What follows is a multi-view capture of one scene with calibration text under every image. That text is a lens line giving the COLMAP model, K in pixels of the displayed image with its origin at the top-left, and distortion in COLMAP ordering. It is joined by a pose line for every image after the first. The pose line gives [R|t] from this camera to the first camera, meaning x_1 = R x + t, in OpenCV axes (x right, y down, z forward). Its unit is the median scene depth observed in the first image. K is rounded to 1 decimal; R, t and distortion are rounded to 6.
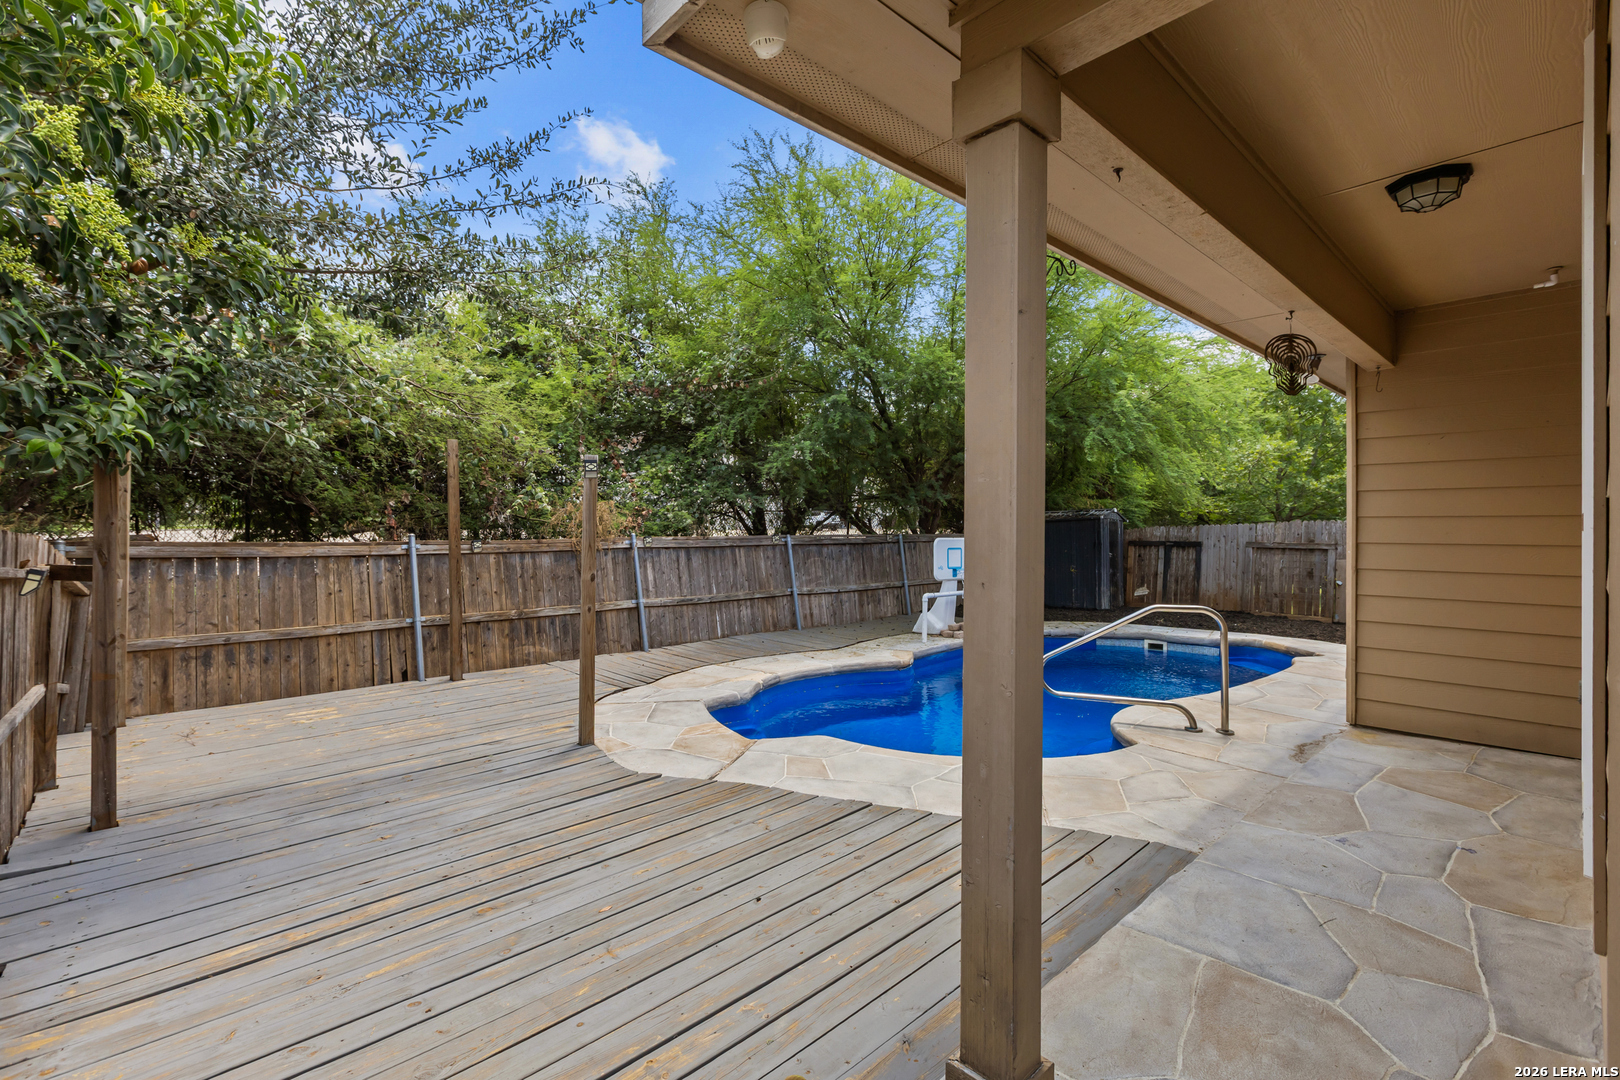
lens RADIAL K [[724.1, 0, 801.6], [0, 724.1, 525.7], [0, 0, 1]] dist [0.002291, -0.000275]
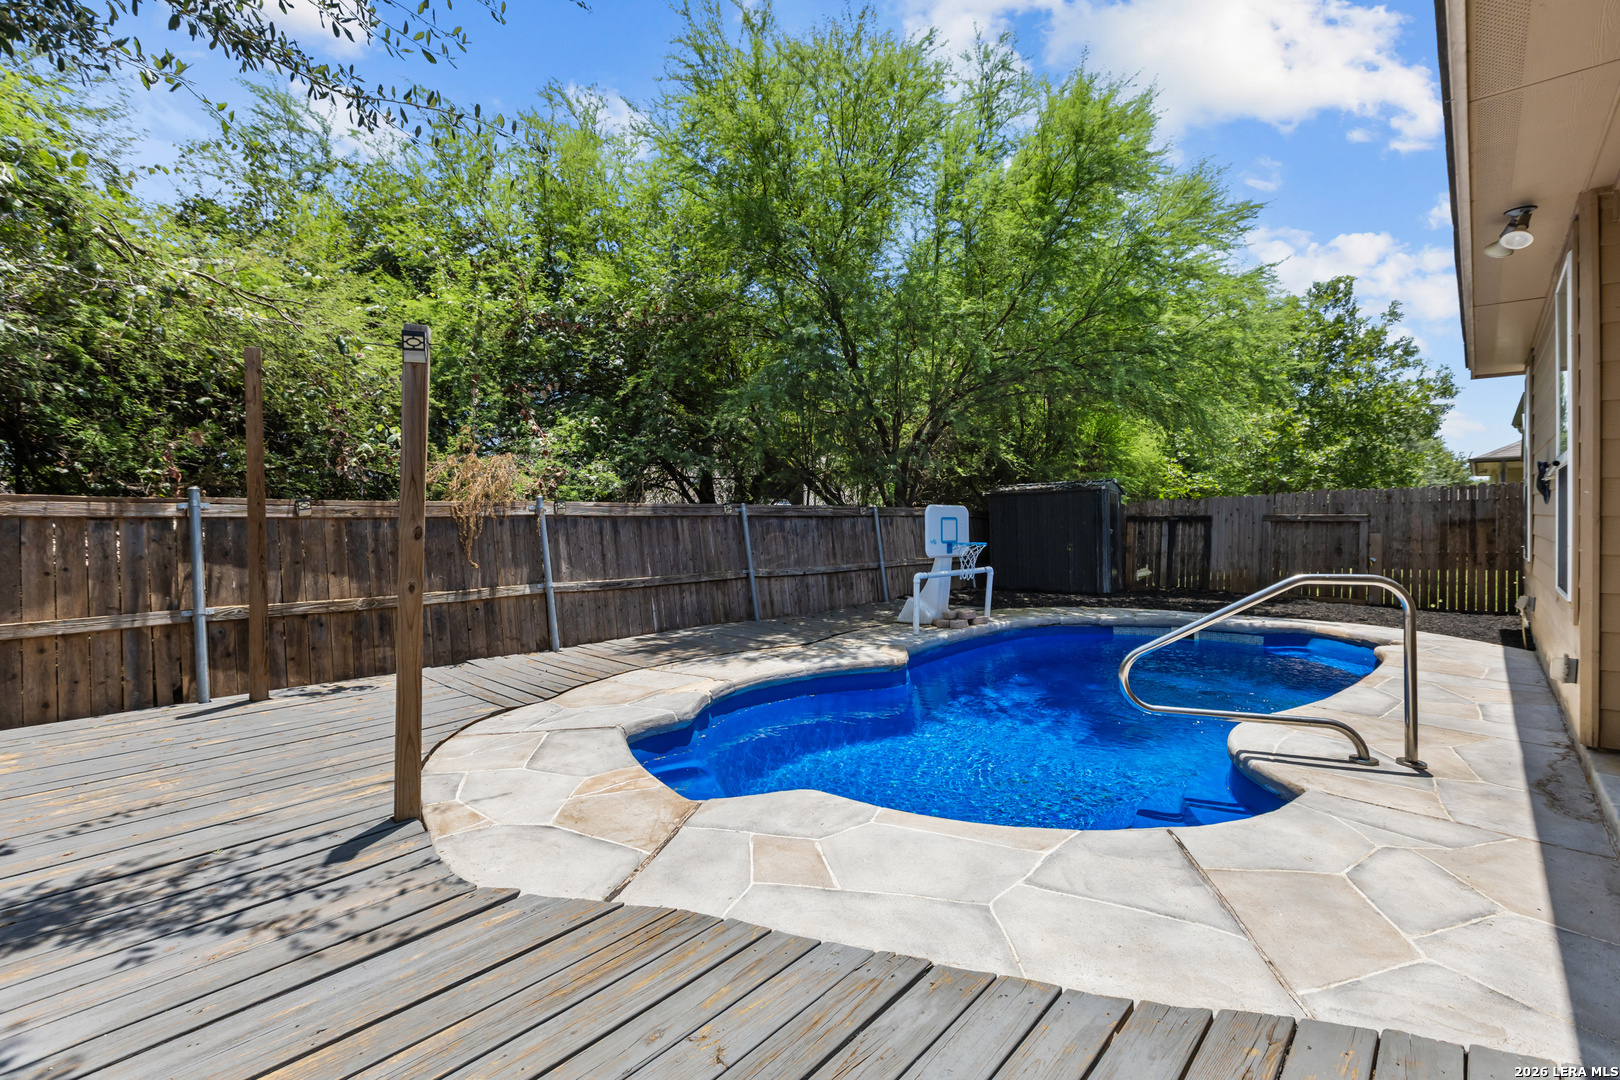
lens RADIAL K [[724.1, 0, 801.6], [0, 724.1, 525.7], [0, 0, 1]] dist [0.002291, -0.000275]
pose [[0.997593, -0.003763, 0.069236, -0.011320], [0.003023, 0.999937, 0.010783, 0.035176], [-0.069272, -0.010547, 0.997542, 0.231451]]
